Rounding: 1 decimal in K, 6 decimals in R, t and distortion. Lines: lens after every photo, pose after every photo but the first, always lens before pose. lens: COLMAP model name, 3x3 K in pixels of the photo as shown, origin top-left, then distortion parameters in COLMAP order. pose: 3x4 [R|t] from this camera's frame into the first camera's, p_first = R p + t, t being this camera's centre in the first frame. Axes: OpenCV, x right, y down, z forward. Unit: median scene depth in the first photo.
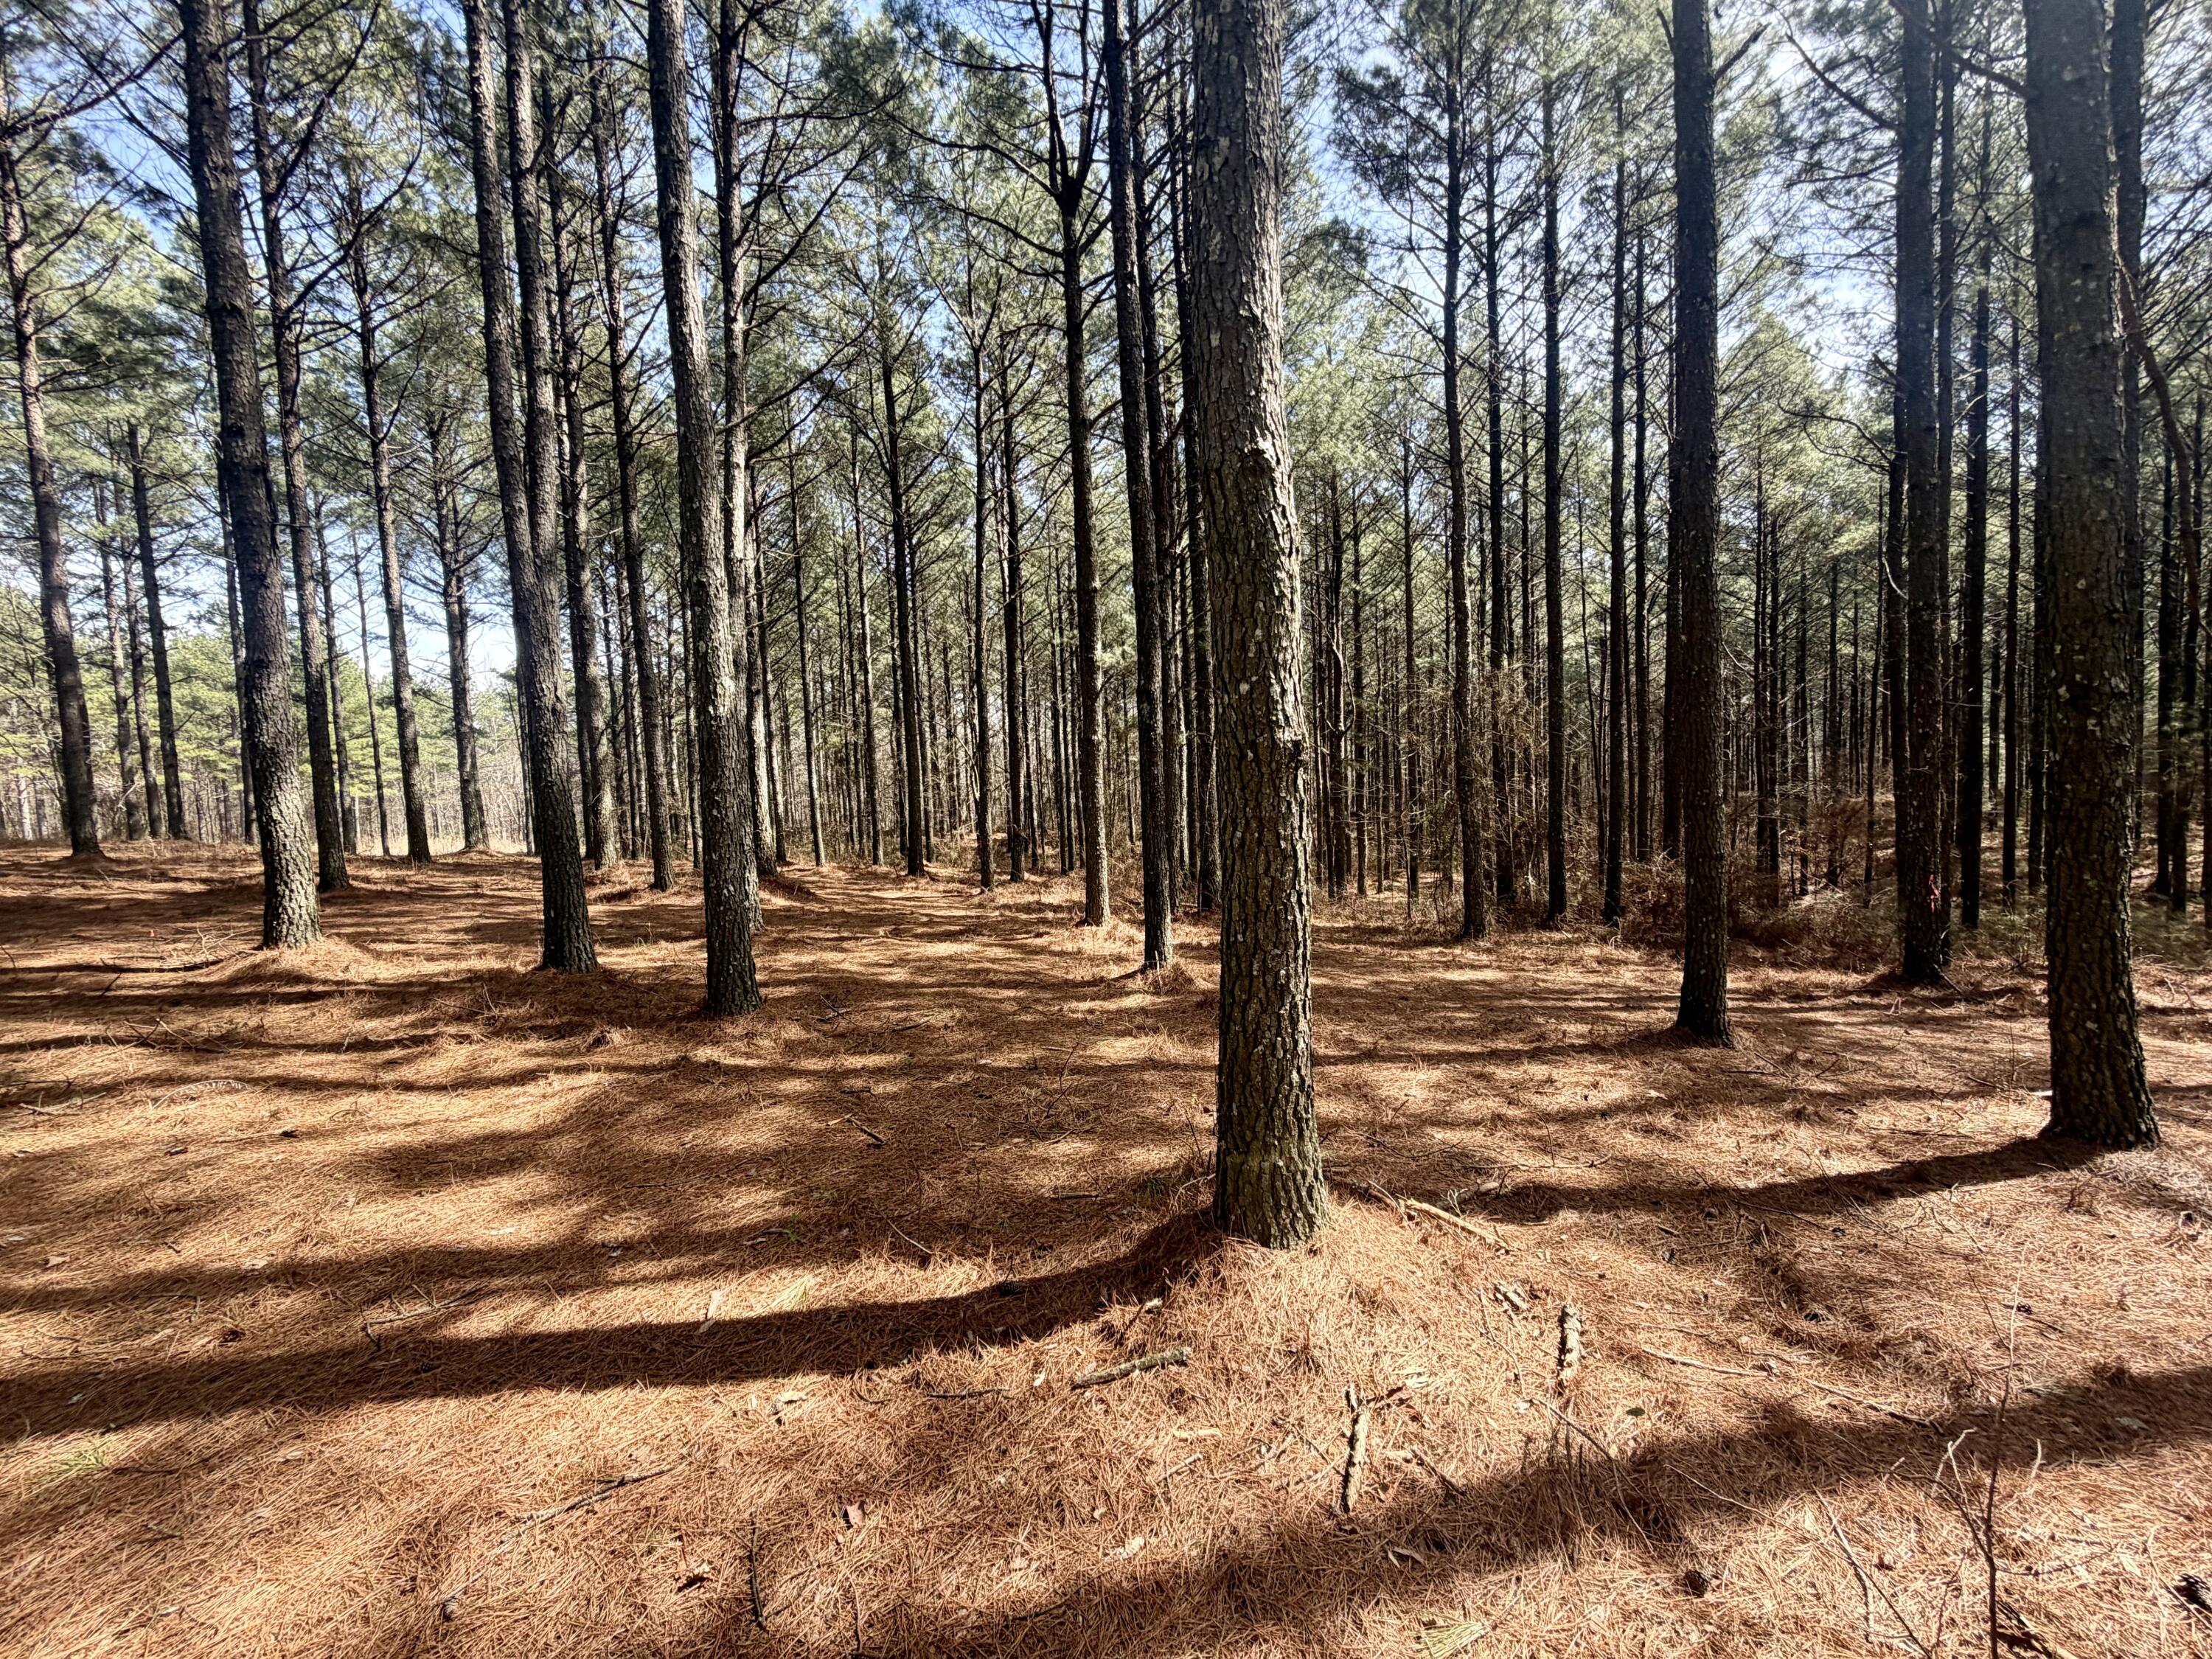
lens RADIAL K [[882.5, 0, 1116.2], [0, 882.5, 830.1], [0, 0, 1]] dist [-0.000862, 0.000026]
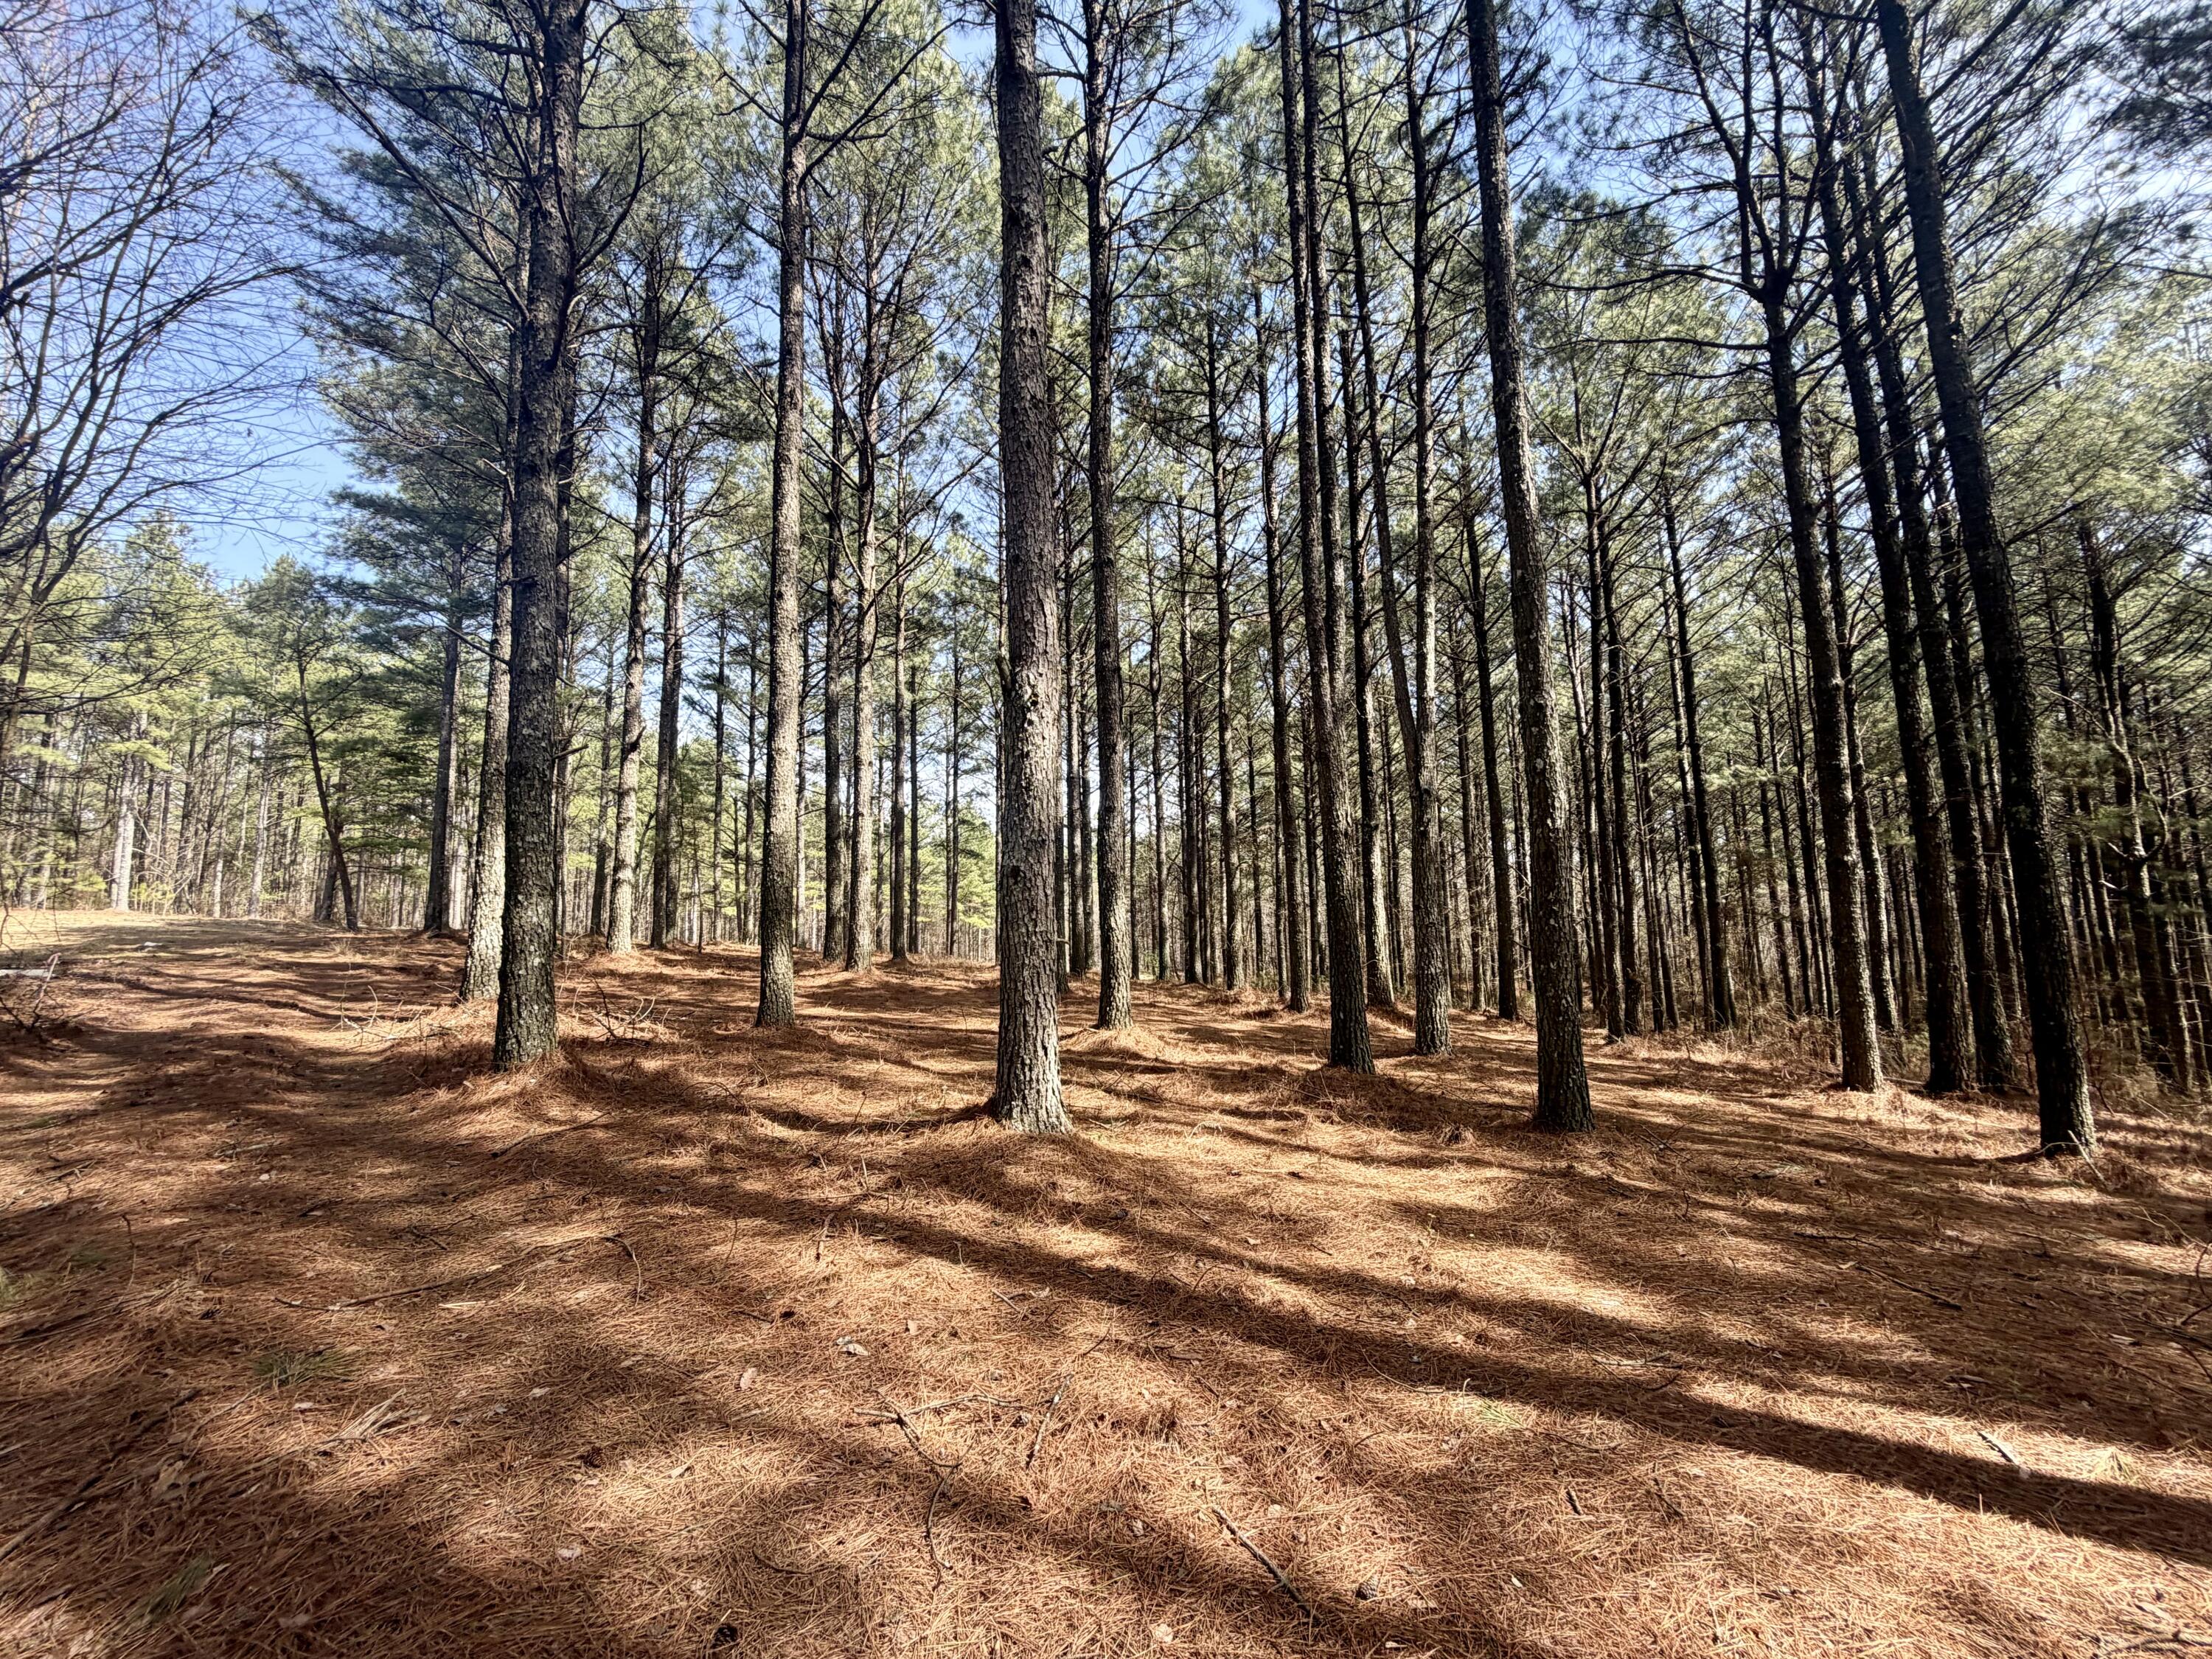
lens RADIAL K [[882.5, 0, 1109.7], [0, 882.5, 834.9], [0, 0, 1]] dist [-0.000862, 0.000026]
pose [[0.851739, -0.034659, -0.522819, -0.504755], [-0.047354, 0.988635, -0.142685, 0.070309], [0.521822, 0.146288, 0.840417, -0.196552]]
